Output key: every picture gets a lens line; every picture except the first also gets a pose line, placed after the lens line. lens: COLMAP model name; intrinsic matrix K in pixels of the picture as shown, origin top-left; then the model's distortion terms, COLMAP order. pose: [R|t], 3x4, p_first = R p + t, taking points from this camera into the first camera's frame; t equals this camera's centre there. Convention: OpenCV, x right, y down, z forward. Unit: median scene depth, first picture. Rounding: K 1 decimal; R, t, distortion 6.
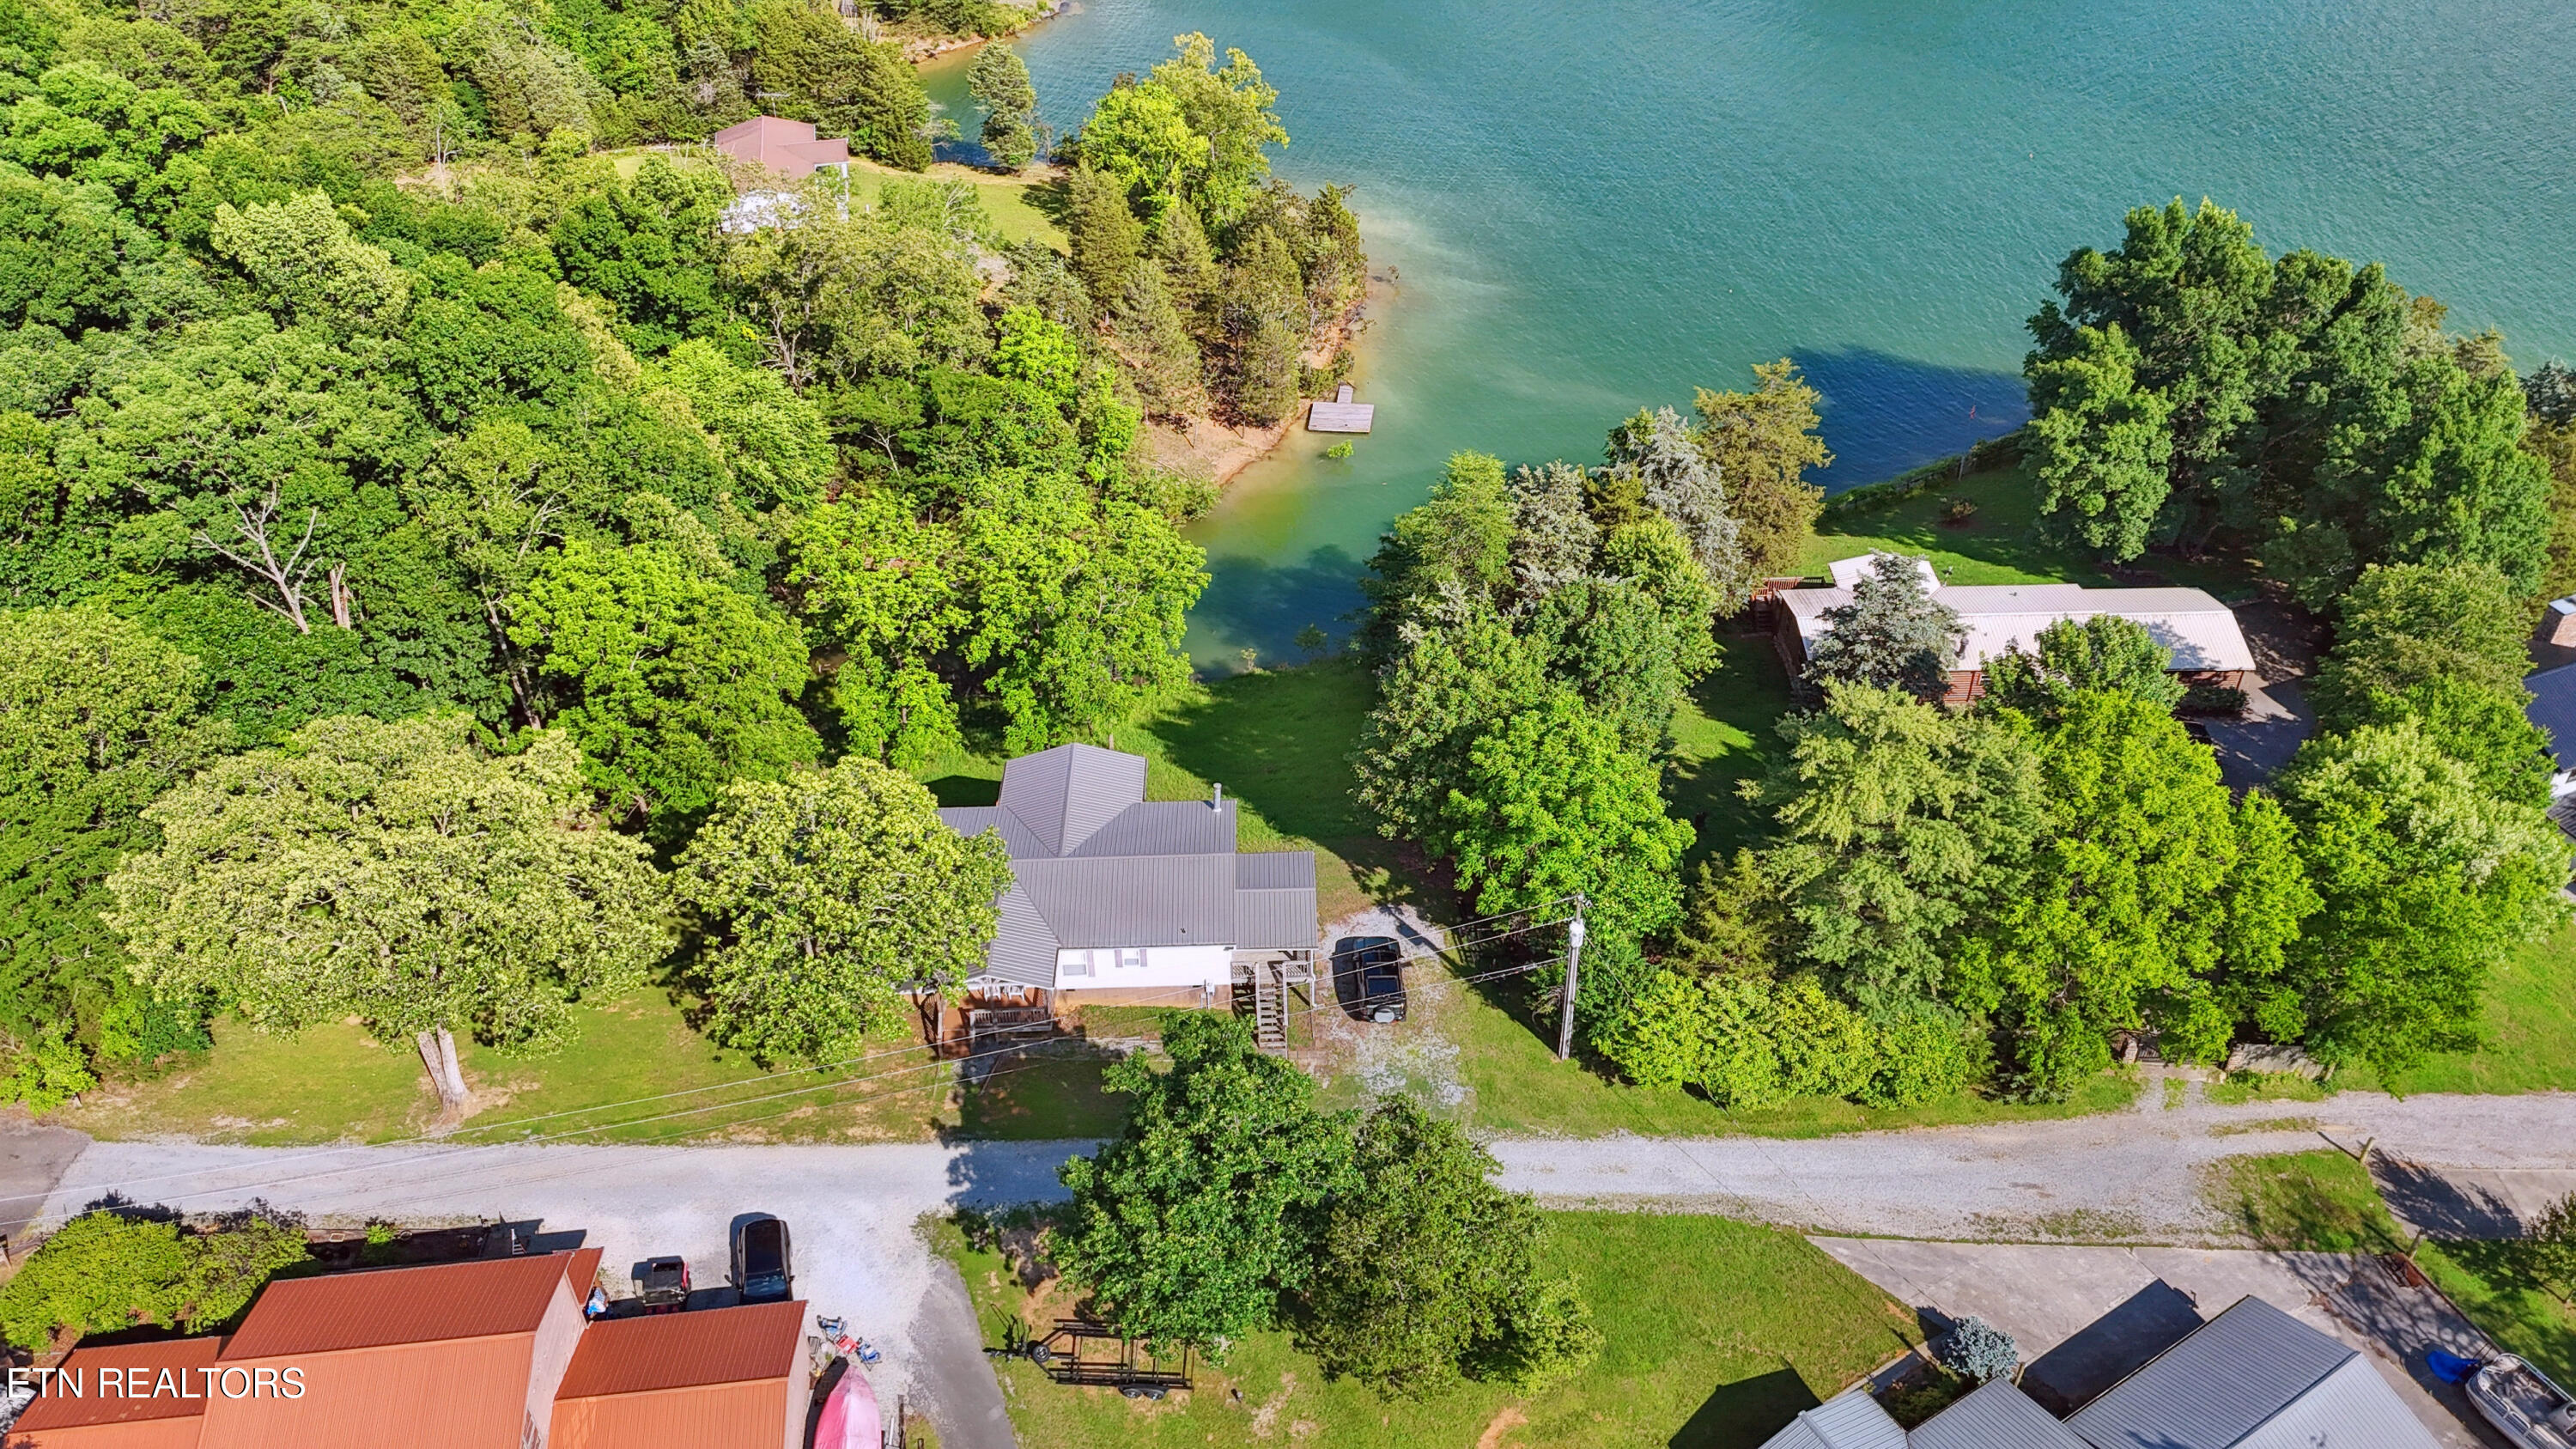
lens RADIAL K [[1894.6, 0, 1288.9], [0, 1894.6, 701.4], [0, 0, 1]] dist [0.100215, -0.115072]
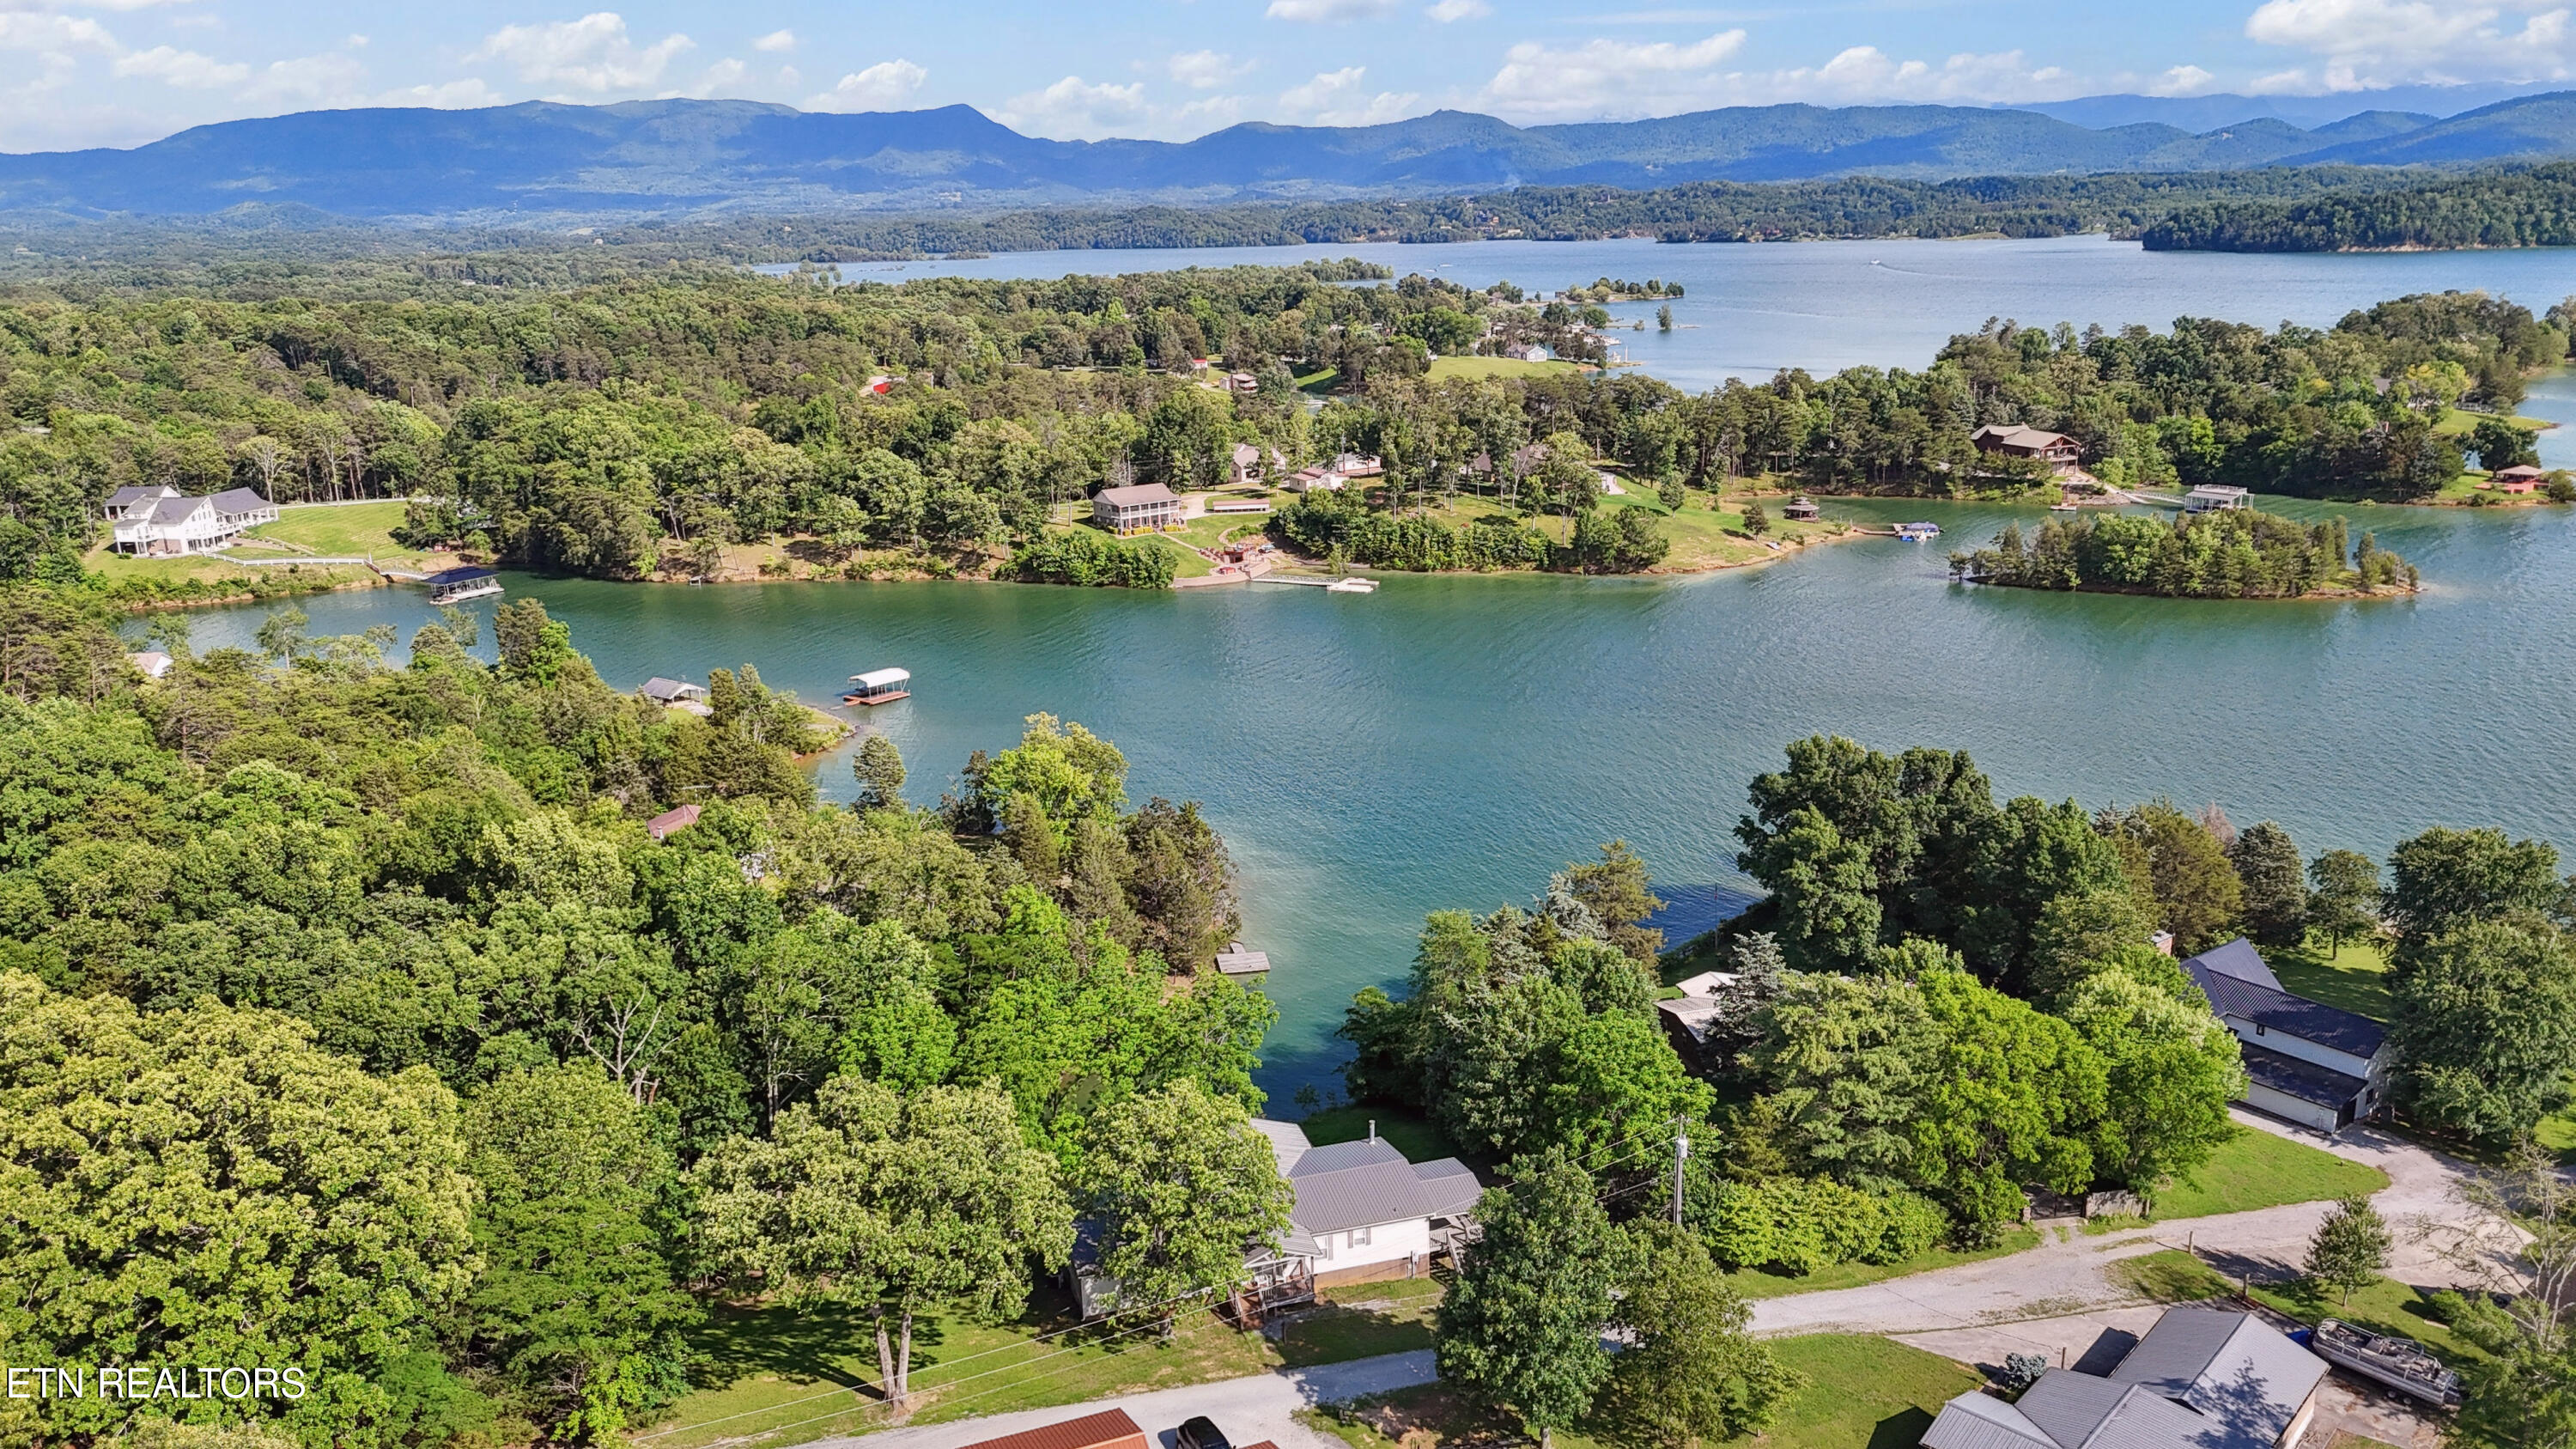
lens RADIAL K [[1894.6, 0, 1288.9], [0, 1894.6, 701.4], [0, 0, 1]] dist [0.100215, -0.115072]
pose [[0.964991, -0.076446, 0.250895, -0.384461], [0.166793, 0.917102, -0.362083, 0.234116], [-0.202417, 0.391254, 0.897746, -0.298637]]
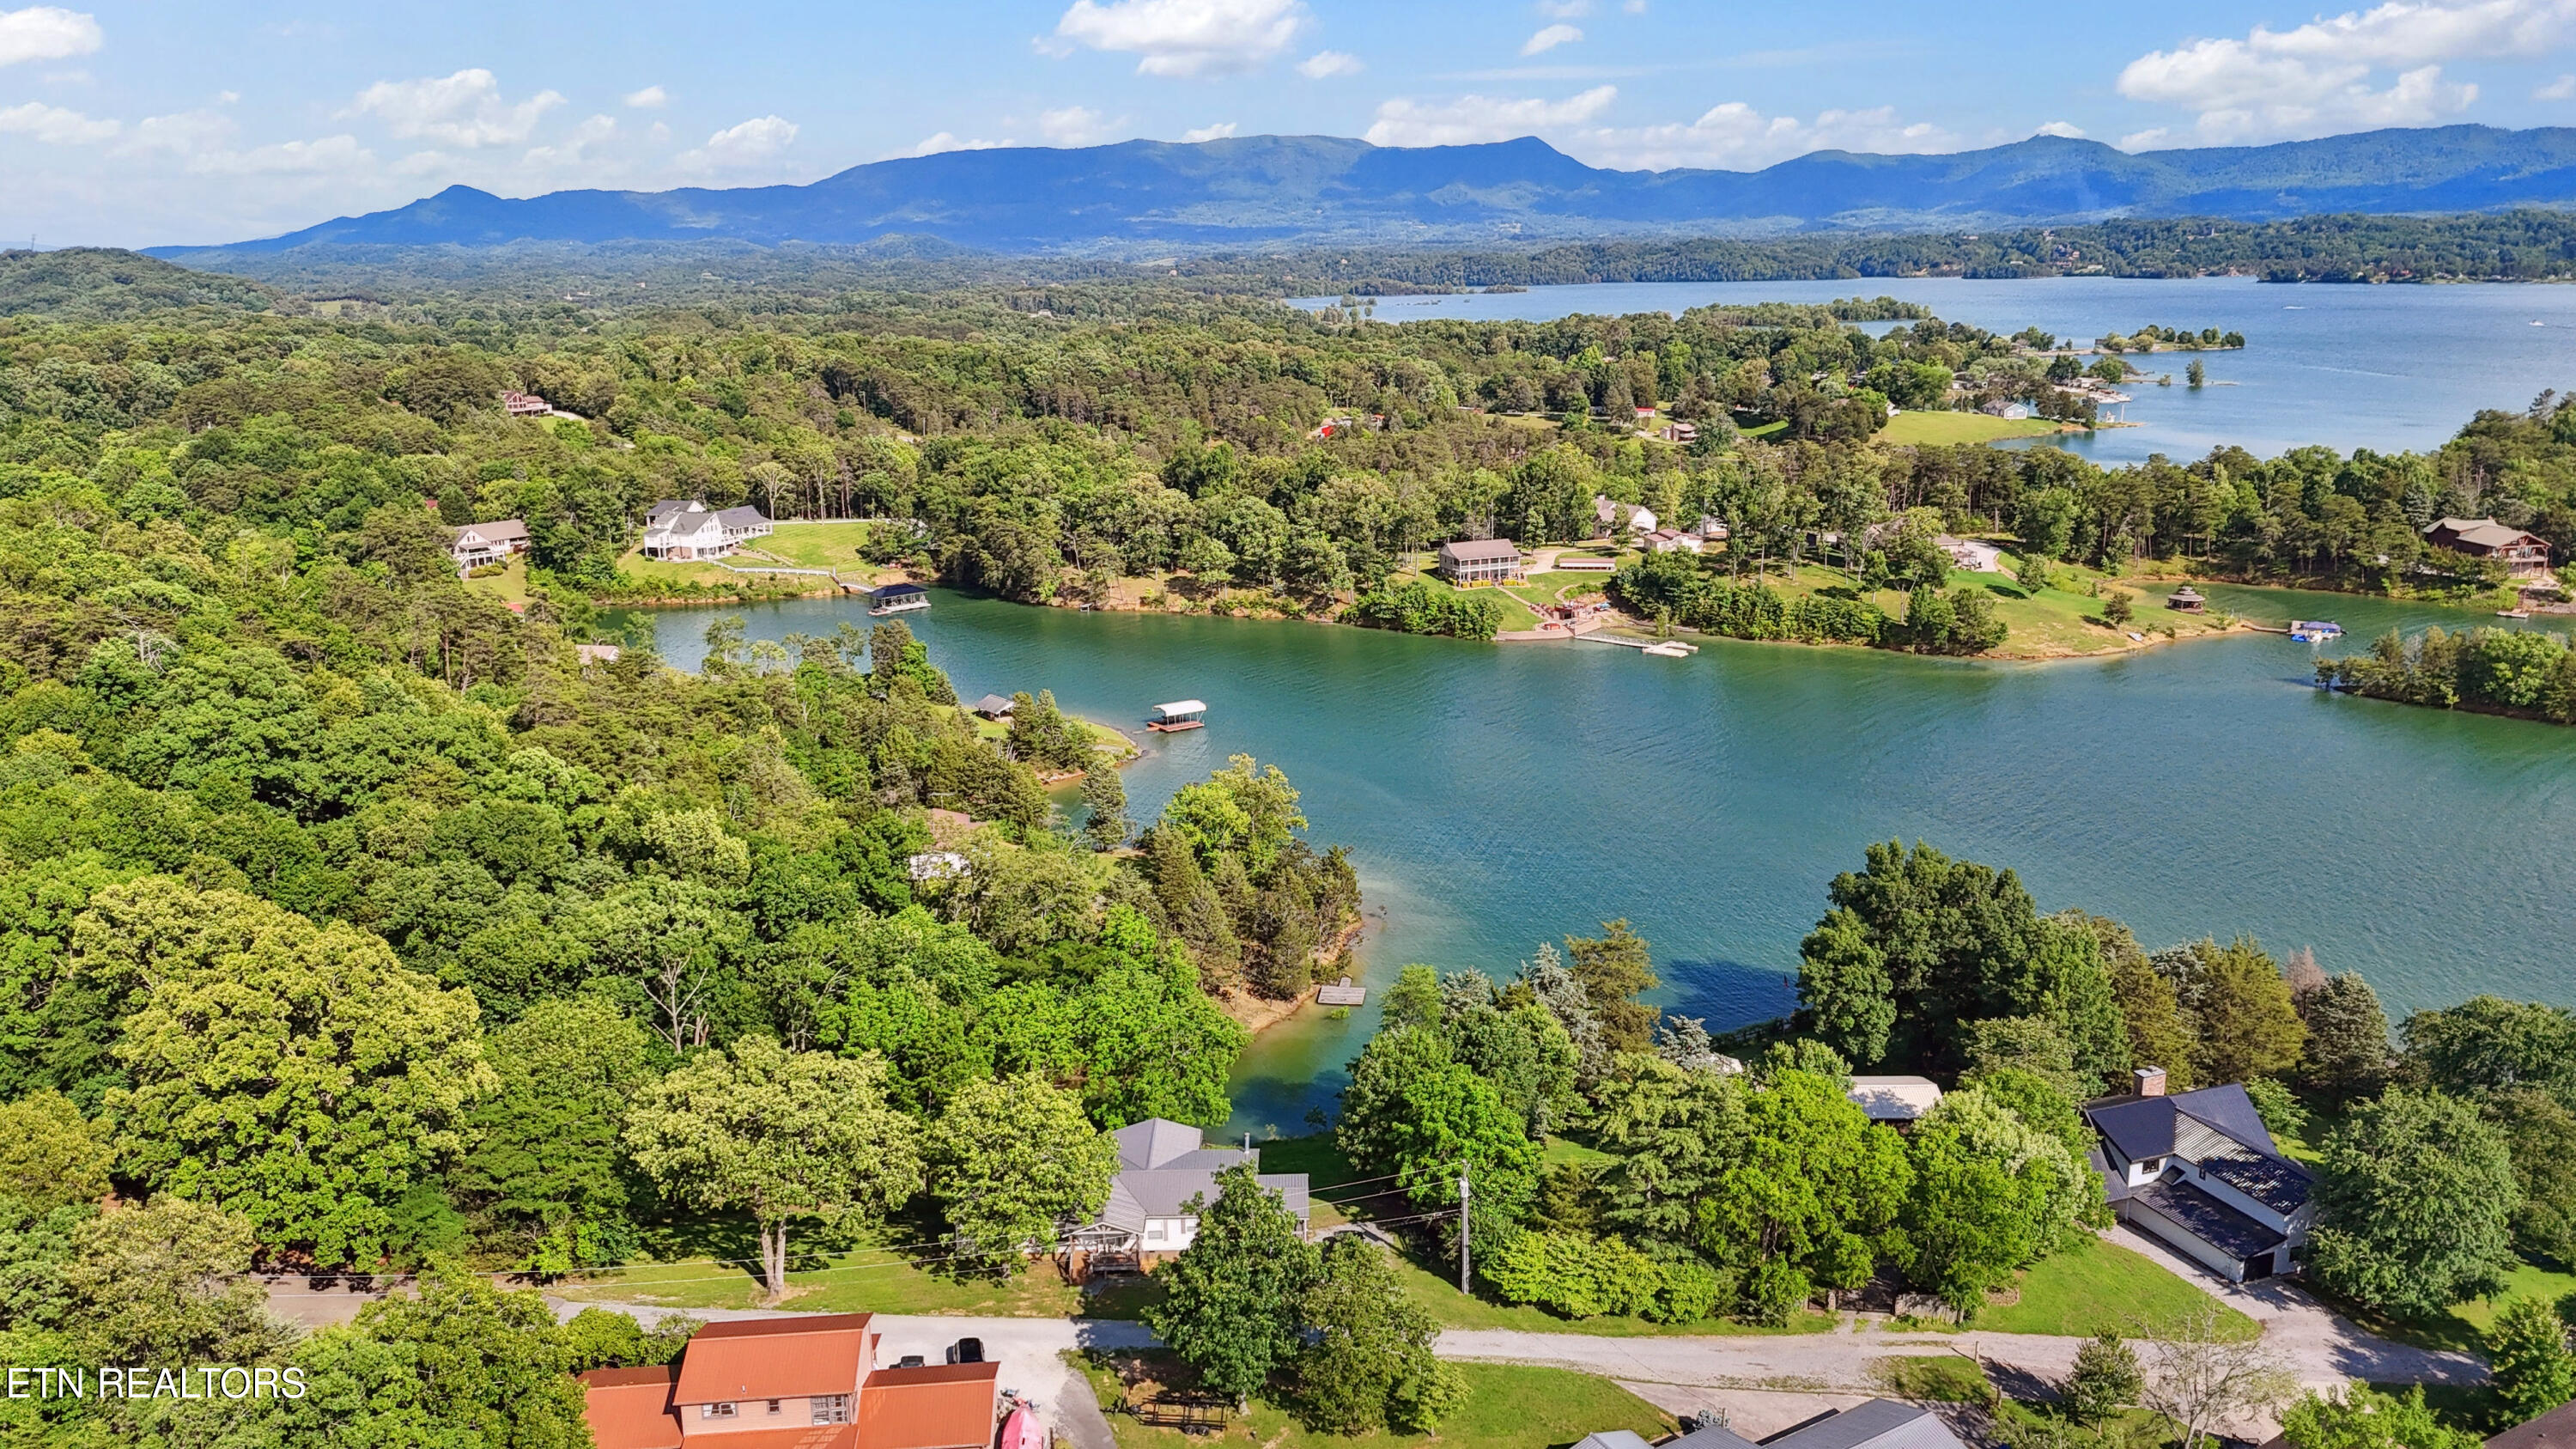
lens RADIAL K [[1894.6, 0, 1288.9], [0, 1894.6, 701.4], [0, 0, 1]] dist [0.100215, -0.115072]
pose [[0.999785, 0.001041, -0.020689, 0.027243], [-0.009174, 0.917707, -0.397151, 0.321030], [0.018573, 0.397256, 0.917520, -0.560607]]
